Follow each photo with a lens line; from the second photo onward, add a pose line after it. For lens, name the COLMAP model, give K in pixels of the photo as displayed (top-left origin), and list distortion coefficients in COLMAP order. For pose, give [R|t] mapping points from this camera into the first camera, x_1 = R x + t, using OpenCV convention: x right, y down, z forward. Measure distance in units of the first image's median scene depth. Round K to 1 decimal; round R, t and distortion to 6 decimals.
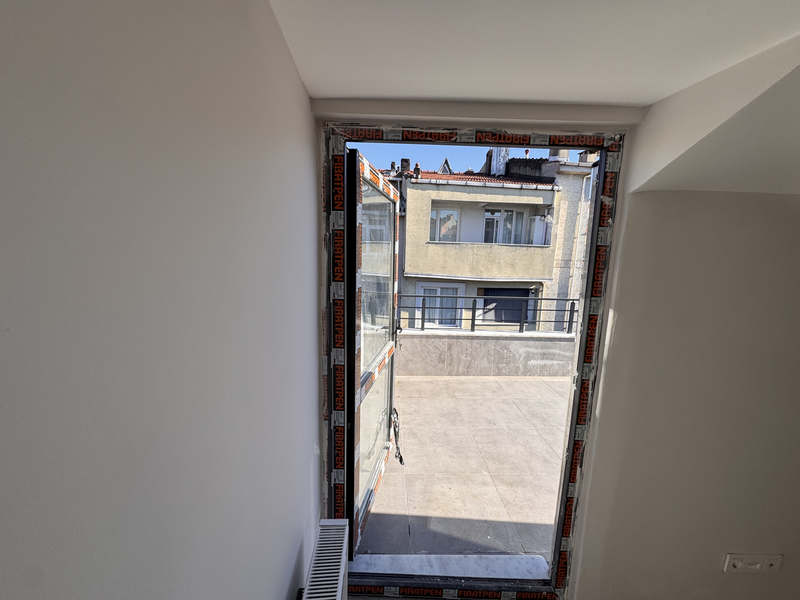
lens RADIAL K [[320.8, 0, 401.0], [0, 320.8, 301.5], [0, 0, 1]] dist [-0.003654, 0.000280]
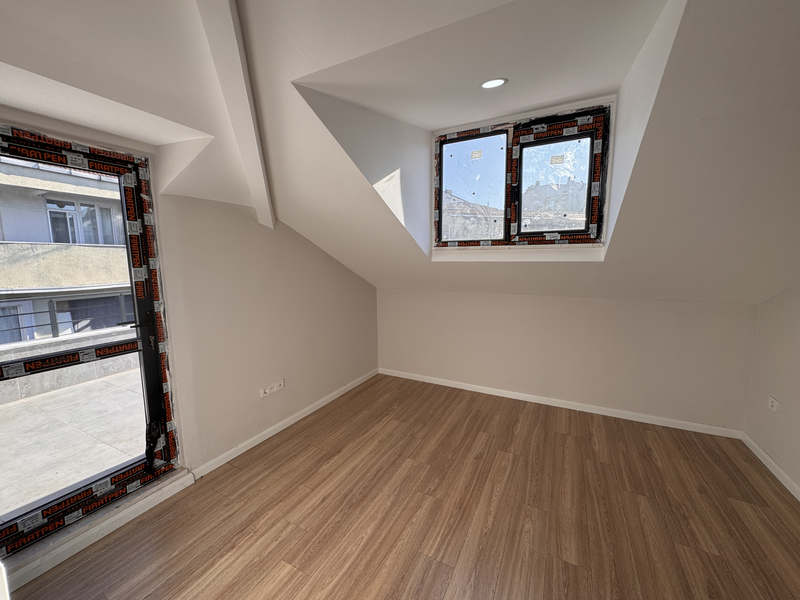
lens RADIAL K [[320.8, 0, 403.2], [0, 320.8, 303.2], [0, 0, 1]] dist [-0.003654, 0.000280]
pose [[0.481717, -0.143896, 0.864432, -0.061681], [0.154842, 0.984882, 0.077659, 0.086758], [-0.862538, 0.096441, 0.496716, -0.262777]]
